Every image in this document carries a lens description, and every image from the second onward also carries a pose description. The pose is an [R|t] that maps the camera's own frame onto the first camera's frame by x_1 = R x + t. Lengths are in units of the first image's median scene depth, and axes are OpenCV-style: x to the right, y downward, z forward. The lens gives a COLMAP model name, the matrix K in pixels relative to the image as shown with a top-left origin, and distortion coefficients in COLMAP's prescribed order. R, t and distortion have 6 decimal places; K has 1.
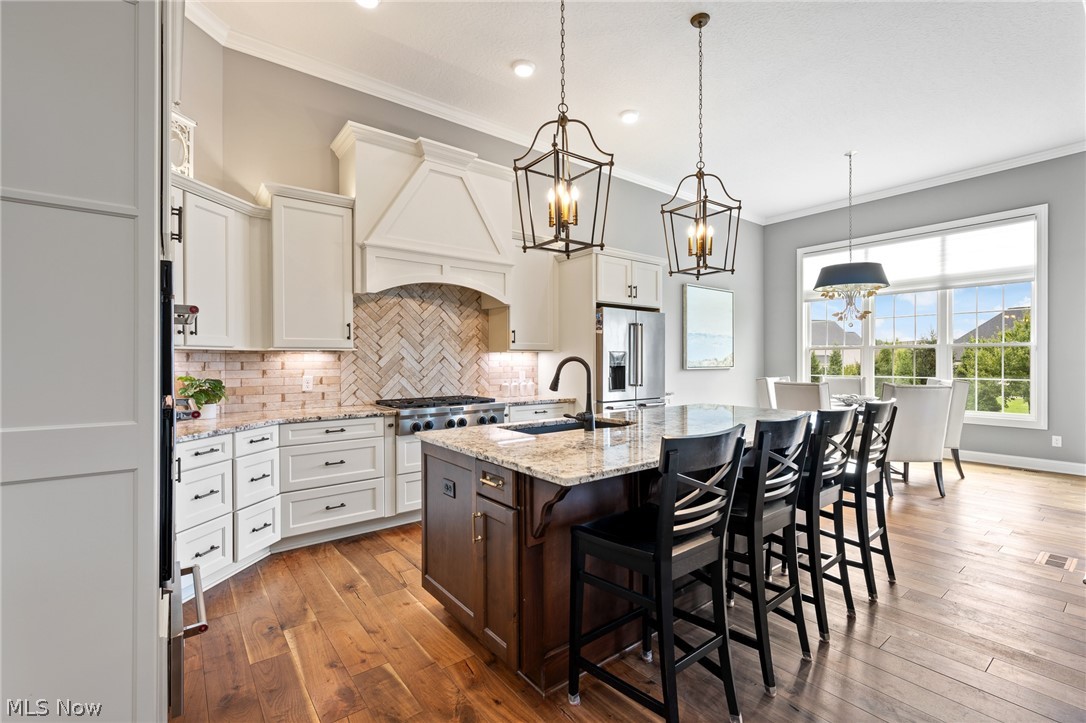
lens RADIAL K [[479.6, 0, 545.6], [0, 479.6, 360.2], [0, 0, 1]] dist [0.001714, -0.000107]
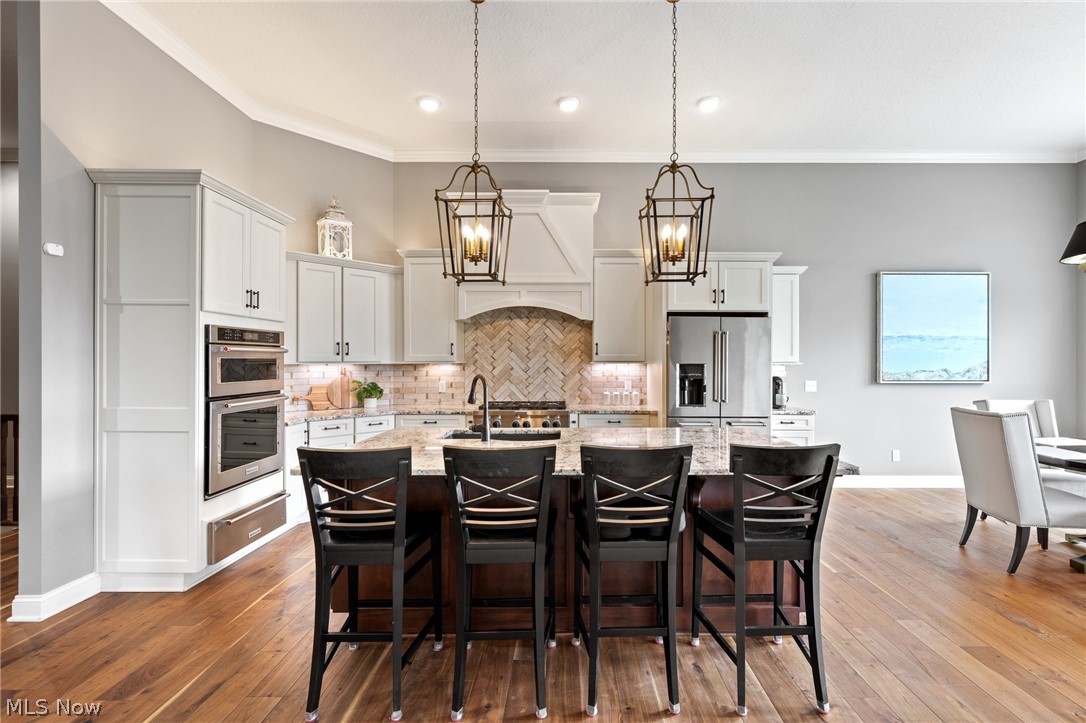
lens RADIAL K [[451.6, 0, 545.1], [0, 451.6, 362.9], [0, 0, 1]] dist [0.002159, 0.000220]
pose [[0.784426, 0.003648, -0.620211, 0.478109], [-0.001673, 0.999992, 0.003766, -0.022373], [0.620220, -0.001916, 0.784426, 0.145202]]
